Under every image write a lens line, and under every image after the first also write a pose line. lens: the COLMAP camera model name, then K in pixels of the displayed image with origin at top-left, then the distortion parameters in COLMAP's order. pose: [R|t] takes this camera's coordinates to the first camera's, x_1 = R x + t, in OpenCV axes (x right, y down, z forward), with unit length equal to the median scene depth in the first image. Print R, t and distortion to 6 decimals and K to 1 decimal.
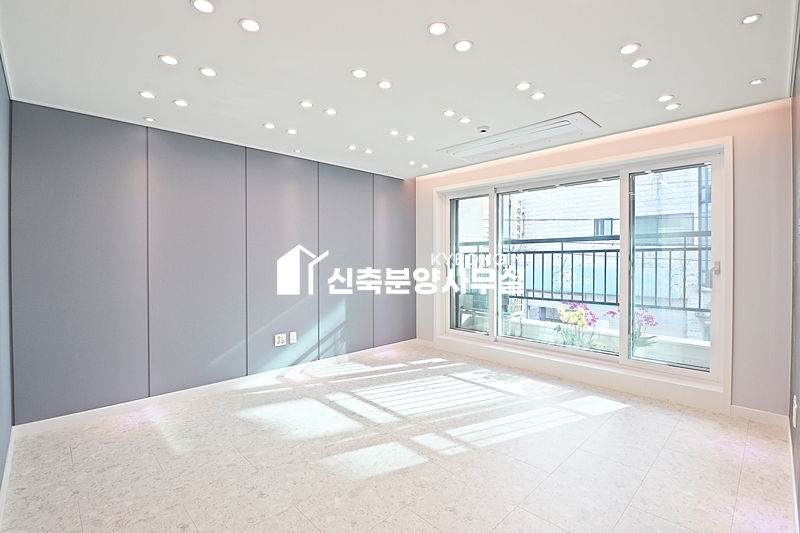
lens RADIAL K [[367.1, 0, 400.8], [0, 367.1, 261.3], [0, 0, 1]] dist [-0.003272, -0.013095]
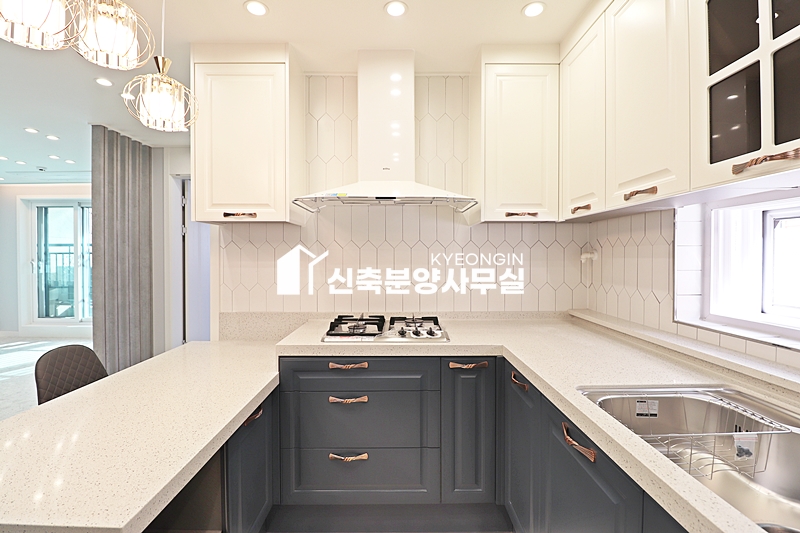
lens RADIAL K [[367.1, 0, 400.8], [0, 367.1, 261.3], [0, 0, 1]] dist [-0.003272, -0.013095]
pose [[0.693791, -0.006883, 0.720144, 0.144342], [0.002163, 0.999970, 0.007473, -0.001870], [-0.720173, -0.003627, 0.693785, -0.811745]]
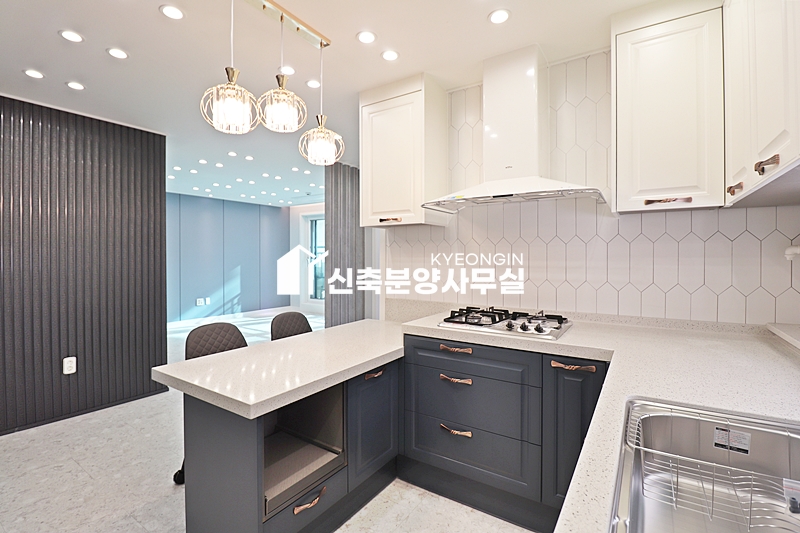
lens RADIAL K [[372.1, 0, 397.6], [0, 372.1, 260.1], [0, 0, 1]] dist [-0.000321, -0.012599]
pose [[0.978845, 0.001135, 0.204601, 0.230286], [-0.002026, 0.999989, 0.004144, 0.004003], [-0.204594, -0.004471, 0.978837, -0.926585]]
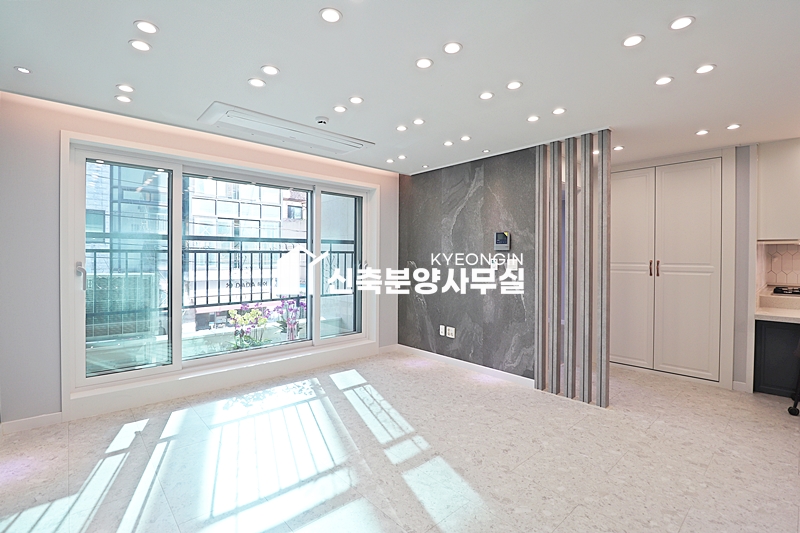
lens RADIAL K [[367.2, 0, 398.7], [0, 367.2, 259.9], [0, 0, 1]] dist [-0.000990, -0.013957]
pose [[0.037339, -0.007070, 0.999278, -0.548387], [0.003753, 0.999969, 0.006935, -0.010751], [-0.999296, 0.003491, 0.037364, 0.610761]]
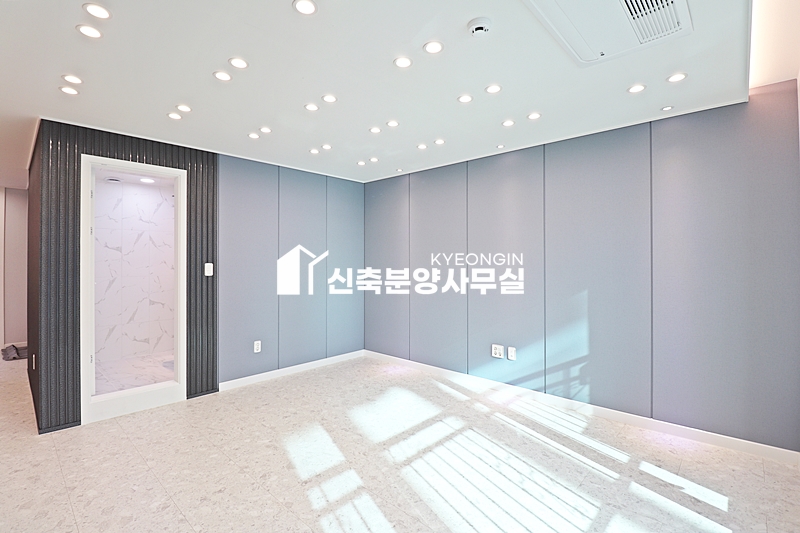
lens RADIAL K [[372.1, 0, 397.6], [0, 372.1, 260.1], [0, 0, 1]] dist [-0.000321, -0.012599]
pose [[0.044772, 0.000869, -0.998997, 0.600118], [-0.006482, 0.999979, 0.000579, -0.018272], [0.998976, 0.006450, 0.044777, 0.682436]]
